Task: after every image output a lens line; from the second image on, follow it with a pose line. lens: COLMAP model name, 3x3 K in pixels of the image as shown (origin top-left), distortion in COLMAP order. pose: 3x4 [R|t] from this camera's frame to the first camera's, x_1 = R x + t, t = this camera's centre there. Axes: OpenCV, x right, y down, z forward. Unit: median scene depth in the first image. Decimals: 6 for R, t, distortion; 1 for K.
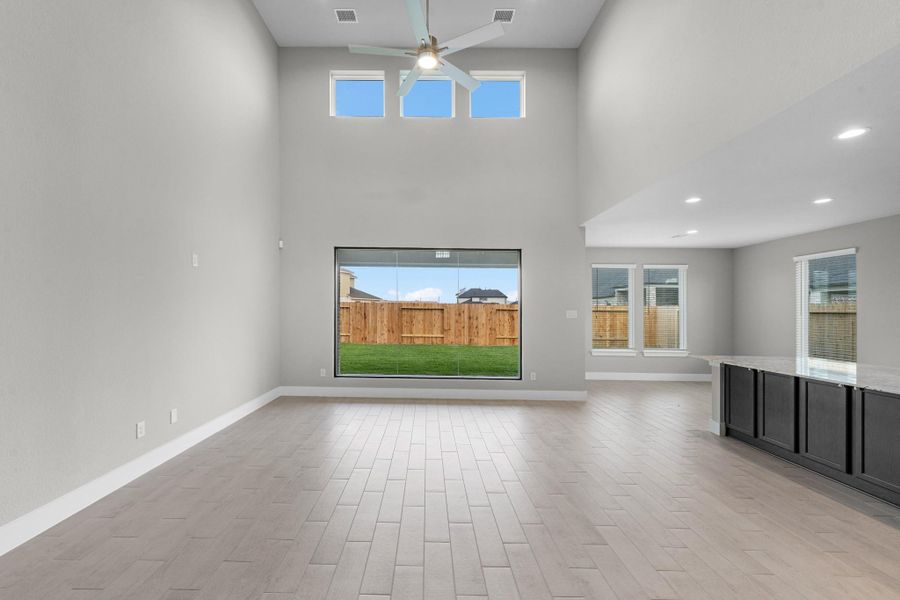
lens RADIAL K [[367.1, 0, 424.5], [0, 367.1, 310.2], [0, 0, 1]] dist [0.000727, 0.000057]
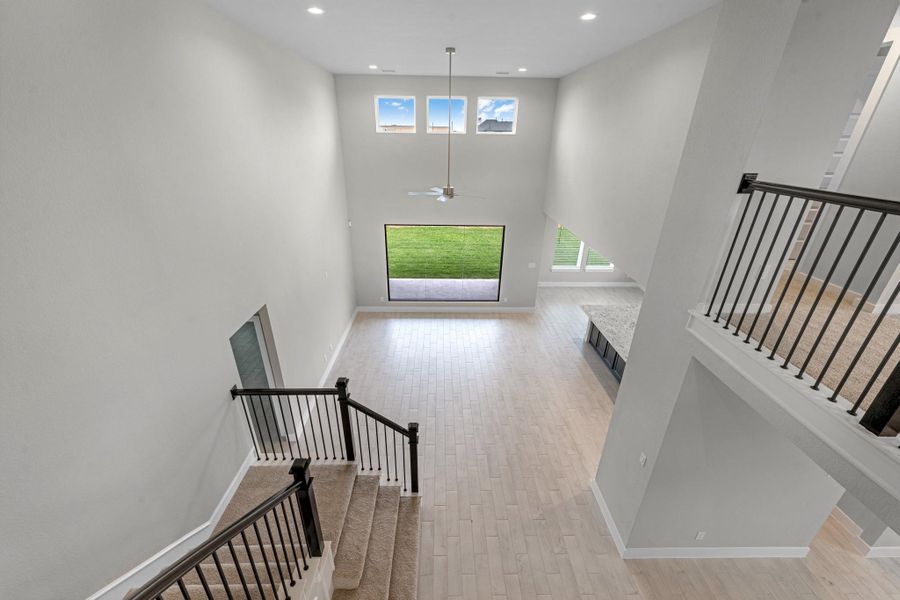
lens RADIAL K [[355.8, 0, 450.6], [0, 355.8, 295.1], [0, 0, 1]] dist [0.003436, 0.000366]
pose [[0.999158, 0.005153, 0.040714, -0.026550], [-0.021422, 0.911683, 0.410337, -0.516594], [-0.035003, -0.410863, 0.911025, -0.493968]]
